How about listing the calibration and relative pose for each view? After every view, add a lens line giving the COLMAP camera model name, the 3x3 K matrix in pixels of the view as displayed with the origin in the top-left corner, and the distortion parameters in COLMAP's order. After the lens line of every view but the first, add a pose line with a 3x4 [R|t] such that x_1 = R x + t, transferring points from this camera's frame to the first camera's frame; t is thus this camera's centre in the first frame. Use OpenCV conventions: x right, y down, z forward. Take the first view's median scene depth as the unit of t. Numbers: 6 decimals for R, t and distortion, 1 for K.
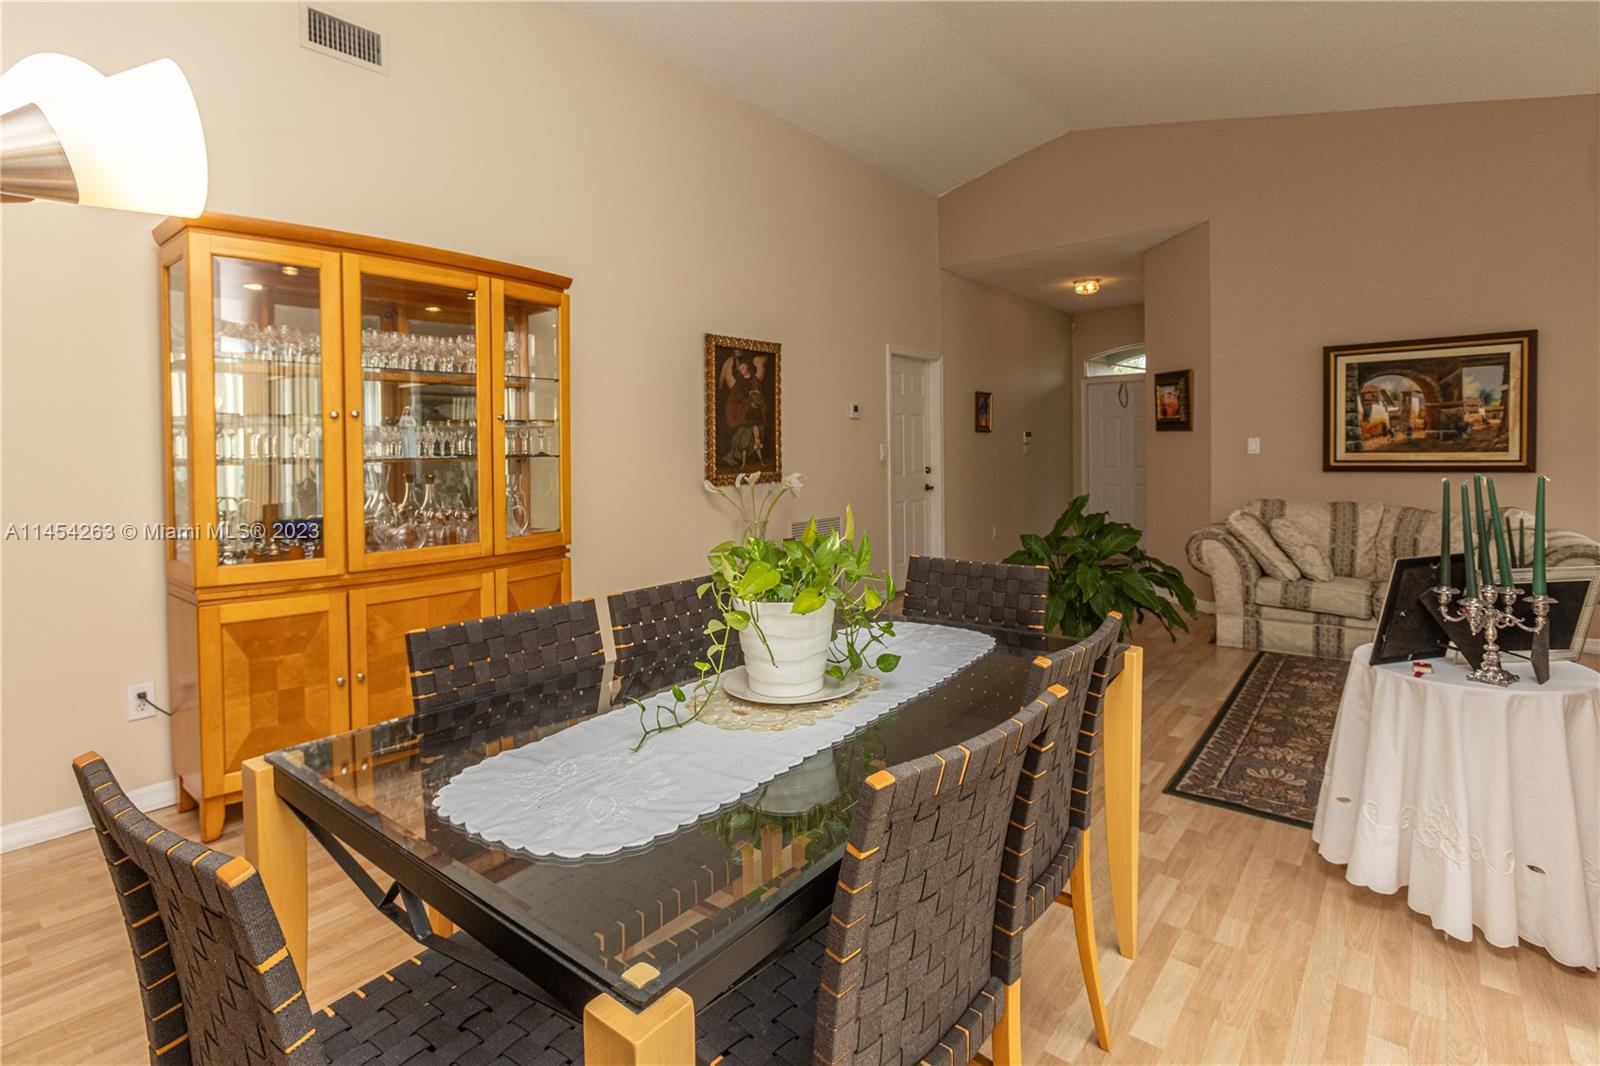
lens RADIAL K [[762.8, 0, 799.1], [0, 762.8, 465.4], [0, 0, 1]] dist [0.021404, 0.000610]
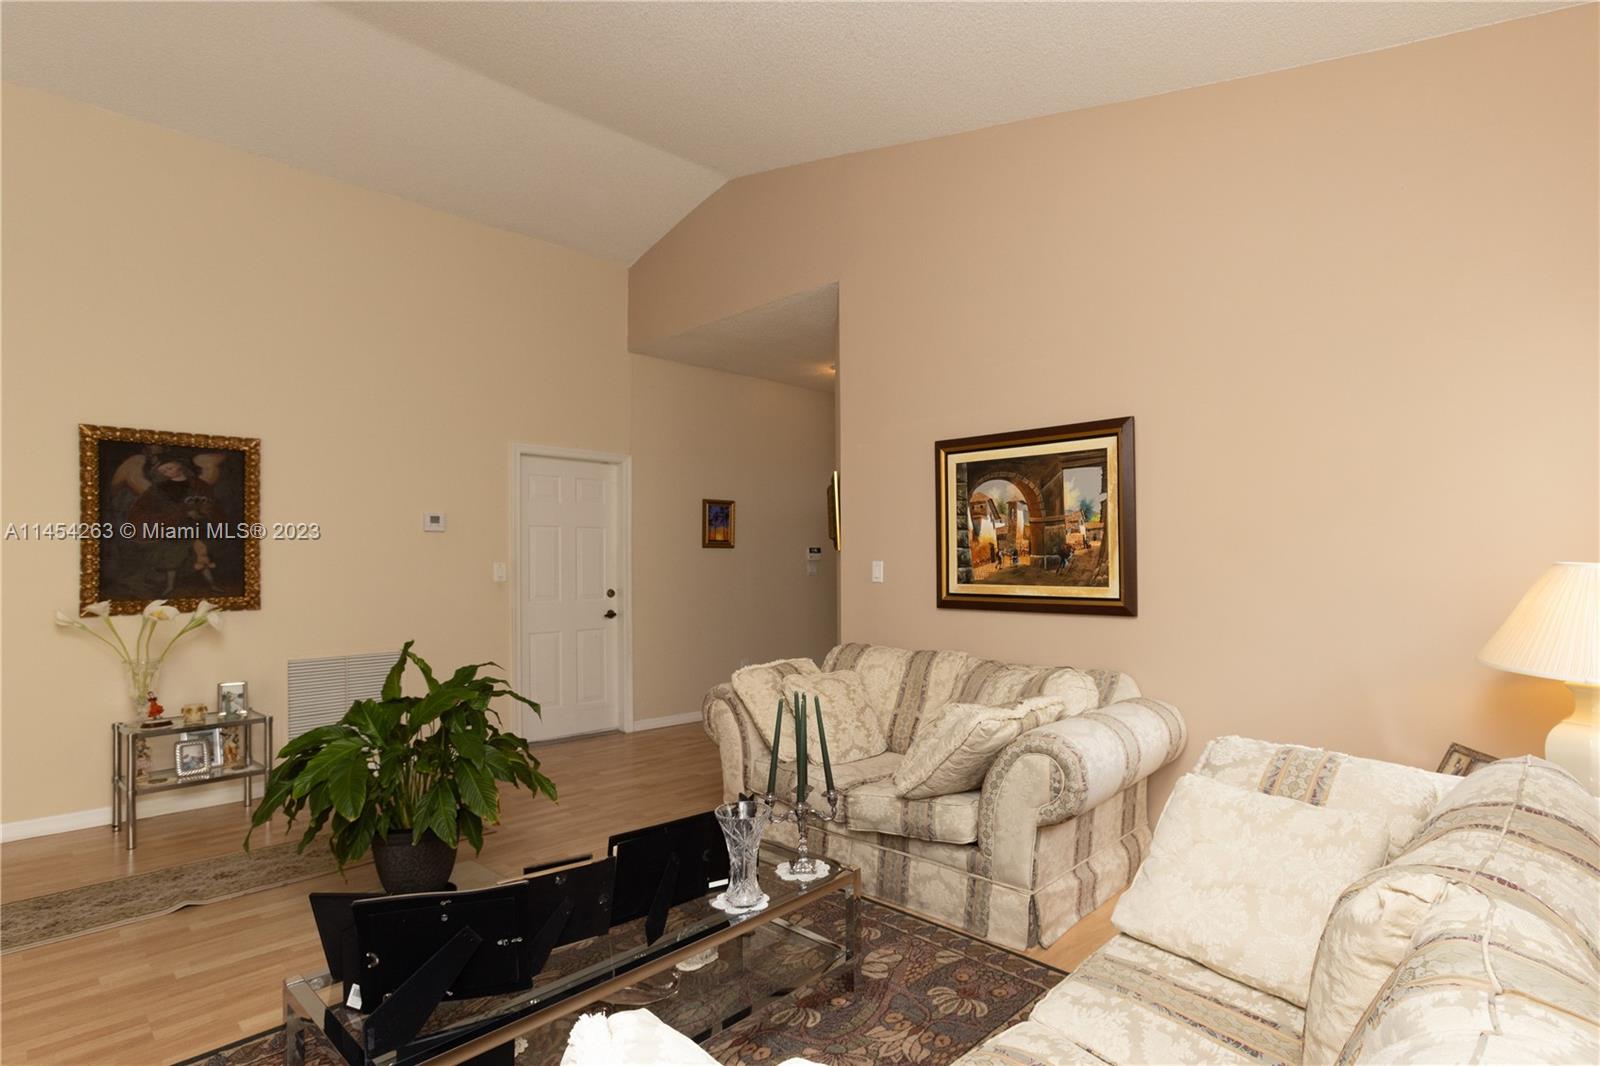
lens RADIAL K [[793.0, 0, 801.7], [0, 793.0, 556.9], [0, 0, 1]] dist [0.001841, 0.000496]
pose [[0.996128, 0.009557, -0.087393, 0.651769], [-0.011598, 0.999671, -0.022883, -0.023469], [0.087145, 0.023808, 0.995911, 0.232408]]
